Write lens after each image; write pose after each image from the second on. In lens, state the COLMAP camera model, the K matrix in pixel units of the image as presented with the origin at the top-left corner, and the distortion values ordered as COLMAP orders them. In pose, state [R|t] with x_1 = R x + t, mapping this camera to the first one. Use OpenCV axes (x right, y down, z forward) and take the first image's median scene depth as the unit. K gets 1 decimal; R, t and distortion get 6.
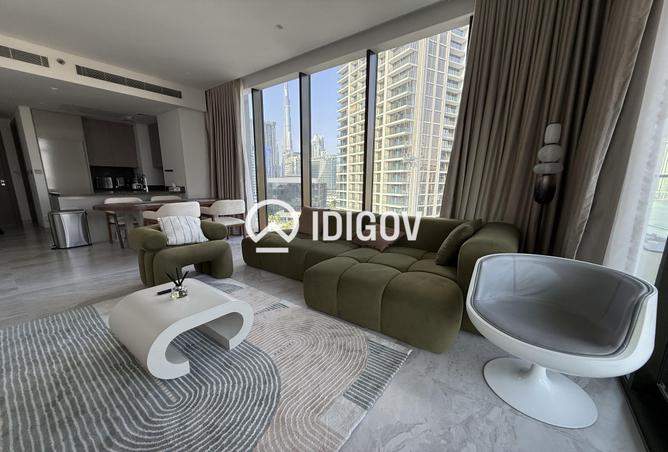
lens RADIAL K [[262.2, 0, 334.1], [0, 262.2, 232.0], [0, 0, 1]] dist [0.001426, 0.000224]
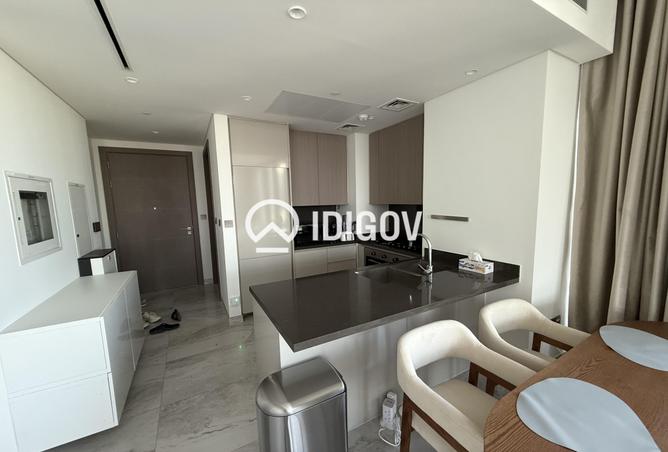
lens RADIAL K [[262.2, 0, 333.9], [0, 262.2, 227.4], [0, 0, 1]] dist [0.001426, 0.000224]
pose [[0.913554, 0.019525, -0.406249, -0.625539], [-0.048874, 0.996879, -0.061994, -0.180648], [0.403771, 0.076490, 0.911657, 0.521620]]
